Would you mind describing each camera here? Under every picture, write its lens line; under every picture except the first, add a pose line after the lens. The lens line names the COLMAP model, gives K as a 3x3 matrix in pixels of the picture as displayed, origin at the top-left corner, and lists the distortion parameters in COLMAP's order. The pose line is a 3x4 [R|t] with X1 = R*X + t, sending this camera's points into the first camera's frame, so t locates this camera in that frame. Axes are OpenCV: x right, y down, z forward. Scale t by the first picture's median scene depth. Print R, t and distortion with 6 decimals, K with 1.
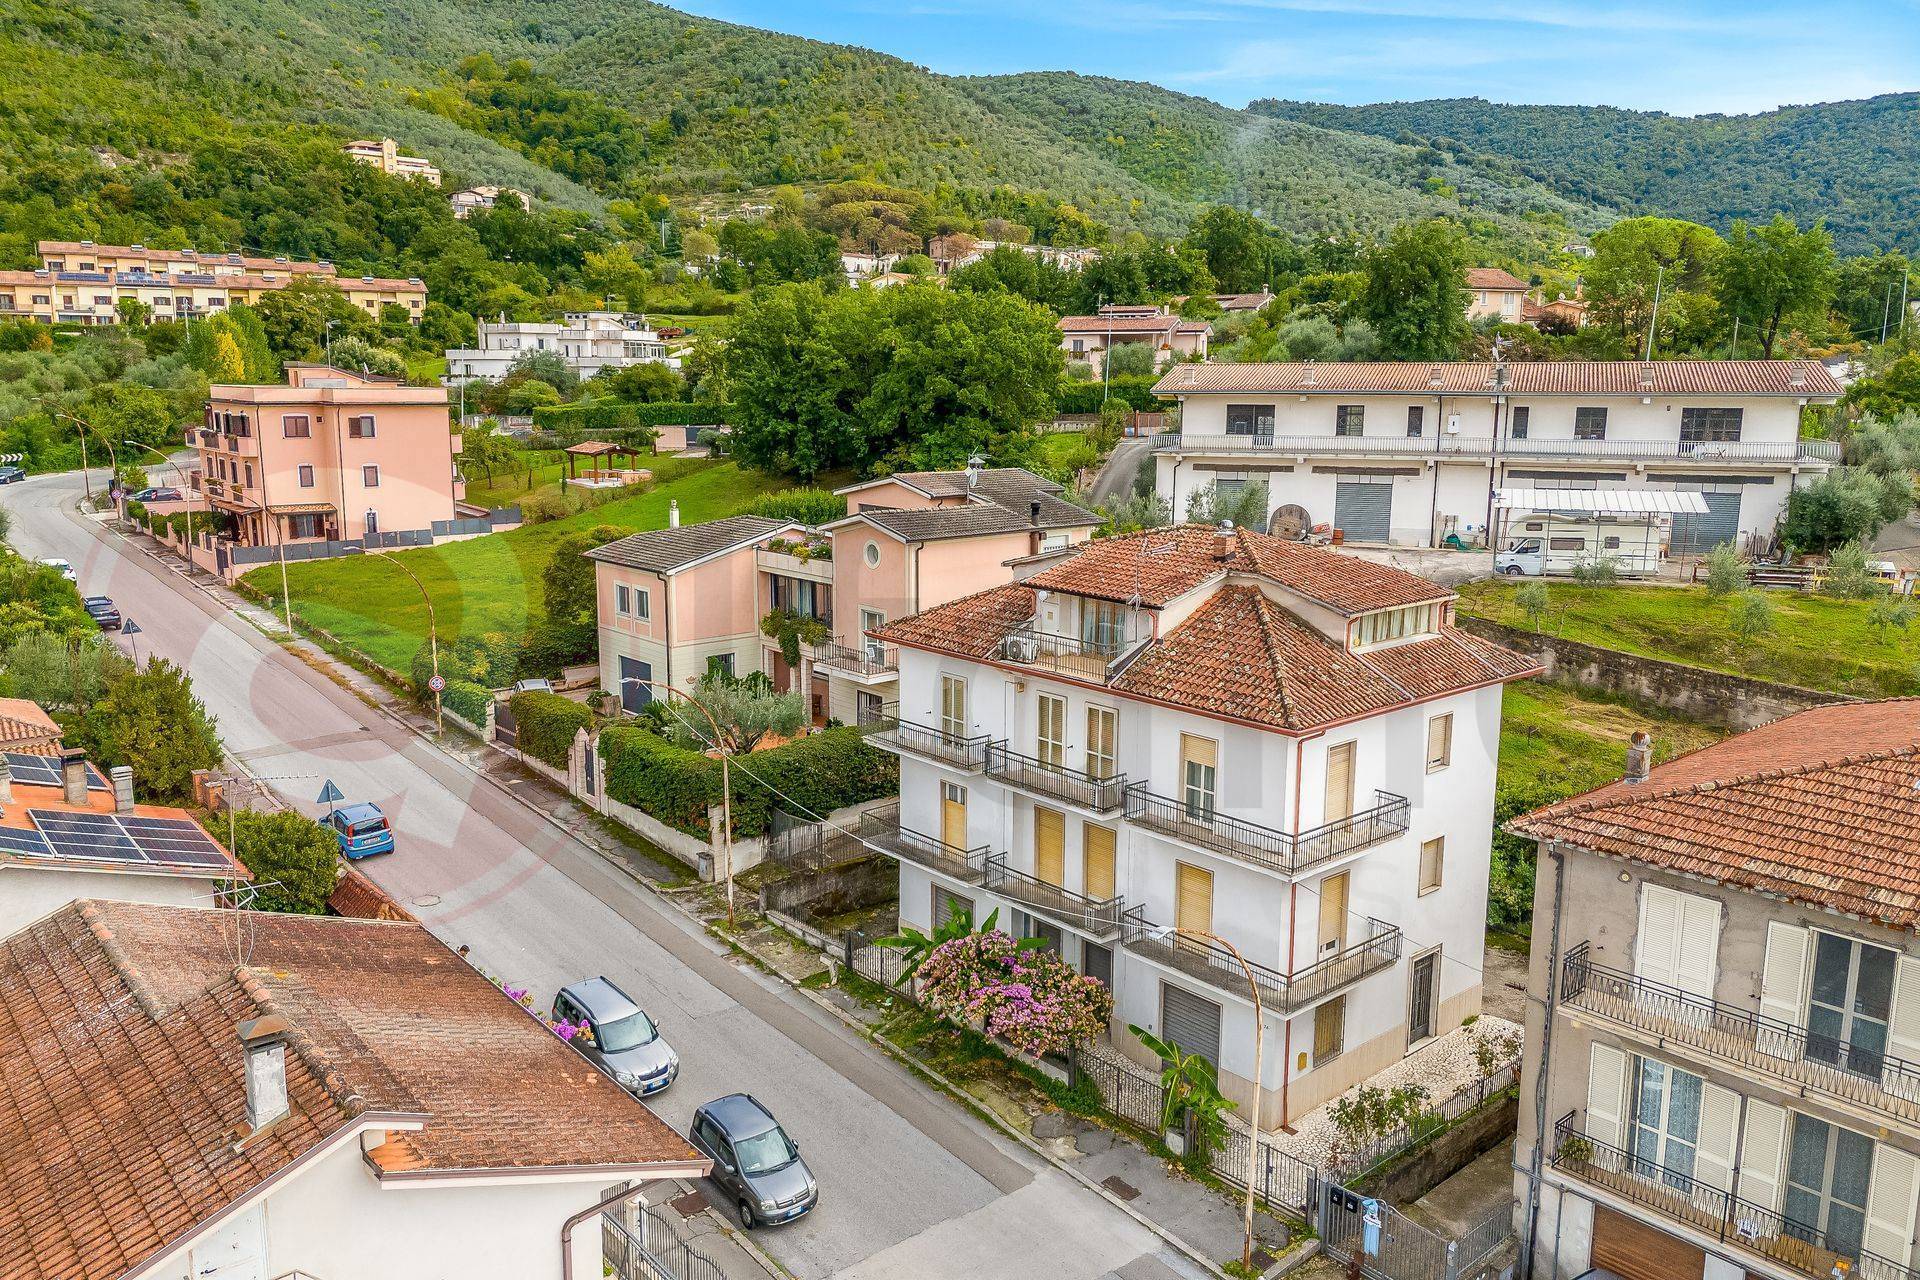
lens RADIAL K [[1422.6, 0, 960.0], [0, 1422.6, 640.0], [0, 0, 1]] dist [0.081337, -0.086938]
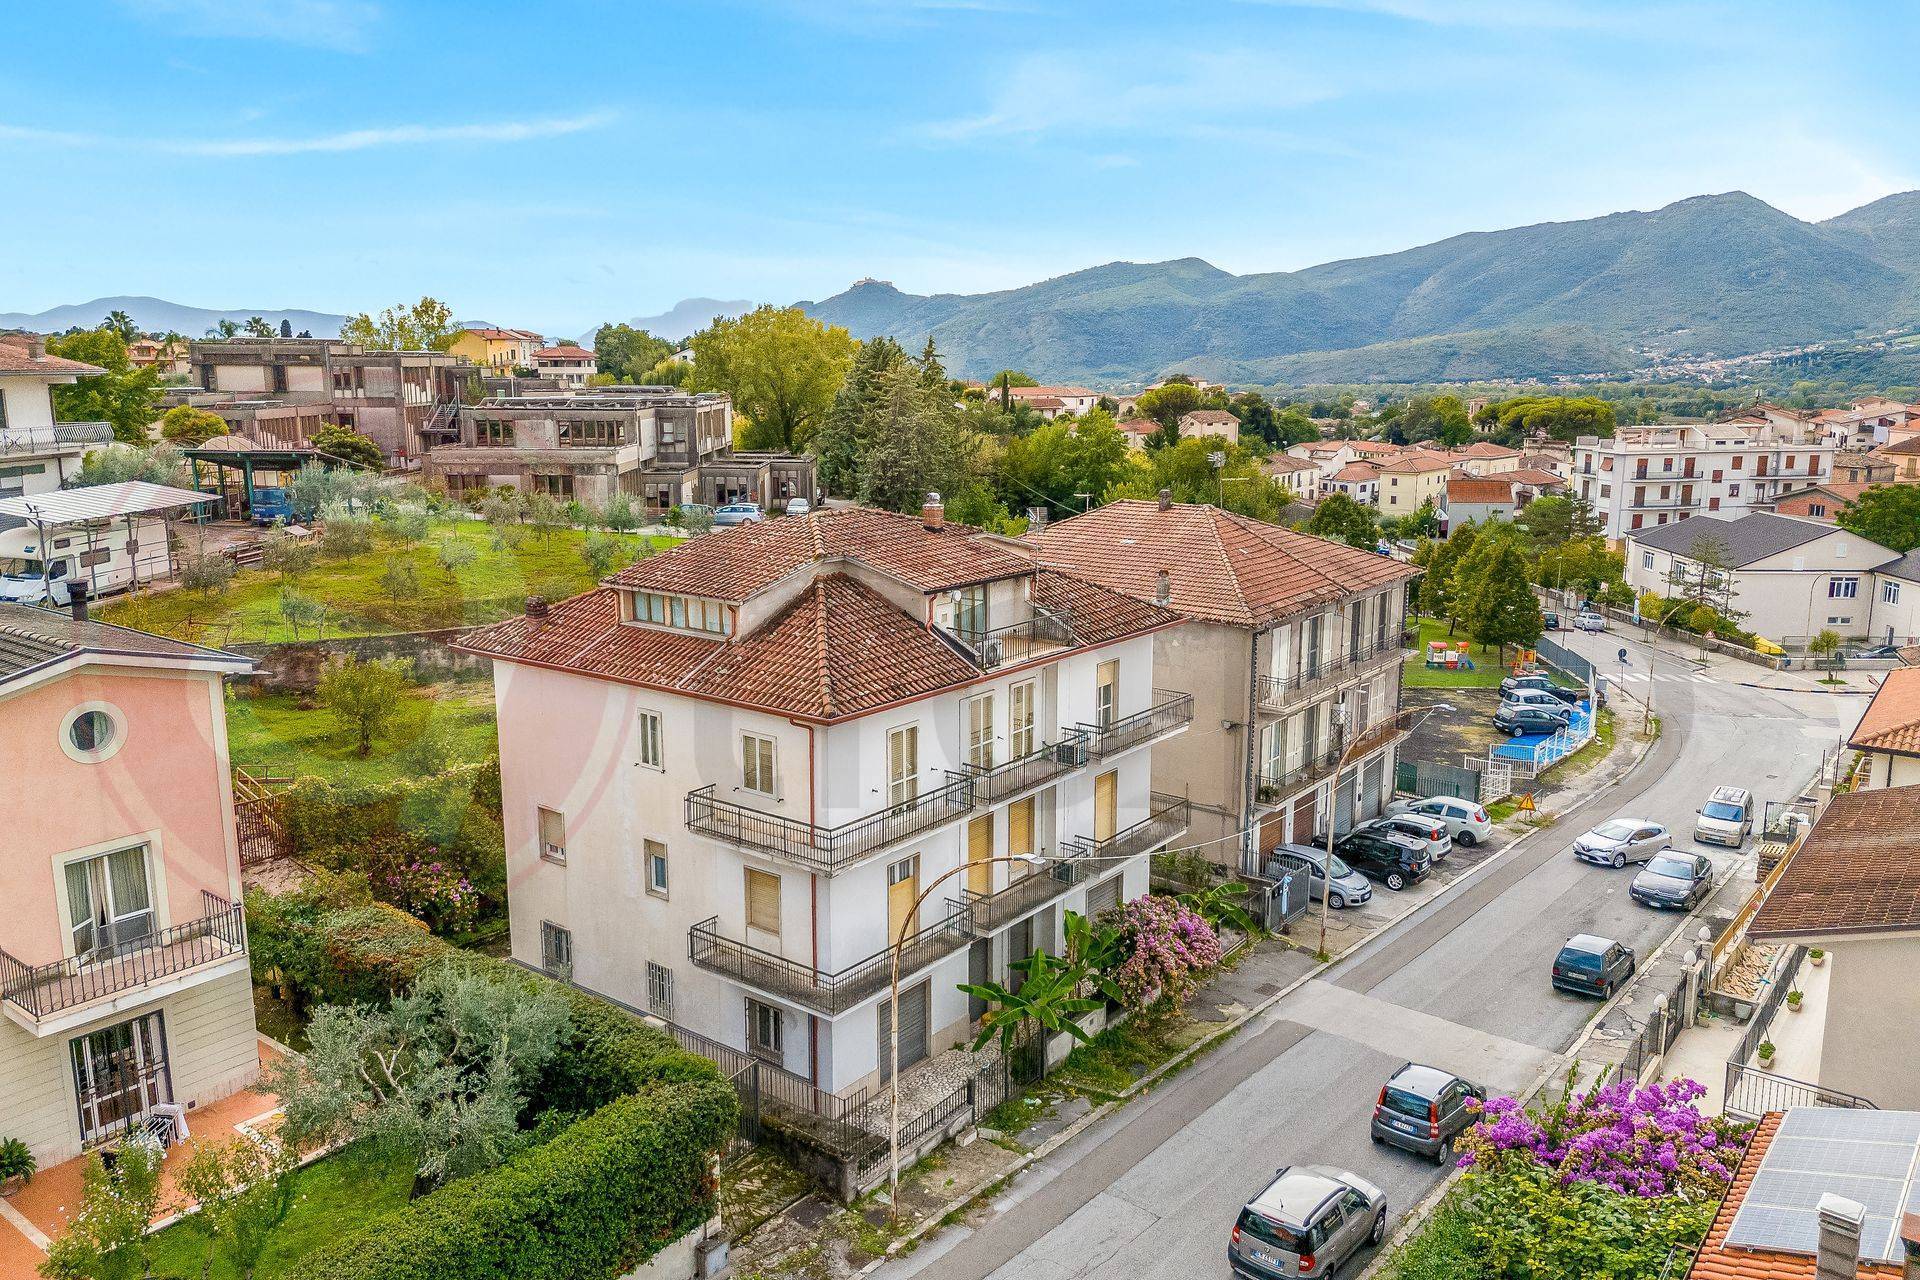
lens RADIAL K [[1422.6, 0, 960.0], [0, 1422.6, 640.0], [0, 0, 1]] dist [0.081337, -0.086938]
pose [[-0.192732, -0.197924, 0.961083, -0.766218], [0.182713, 0.955078, 0.233328, -0.201463], [-0.964090, 0.220572, -0.147911, 1.062690]]
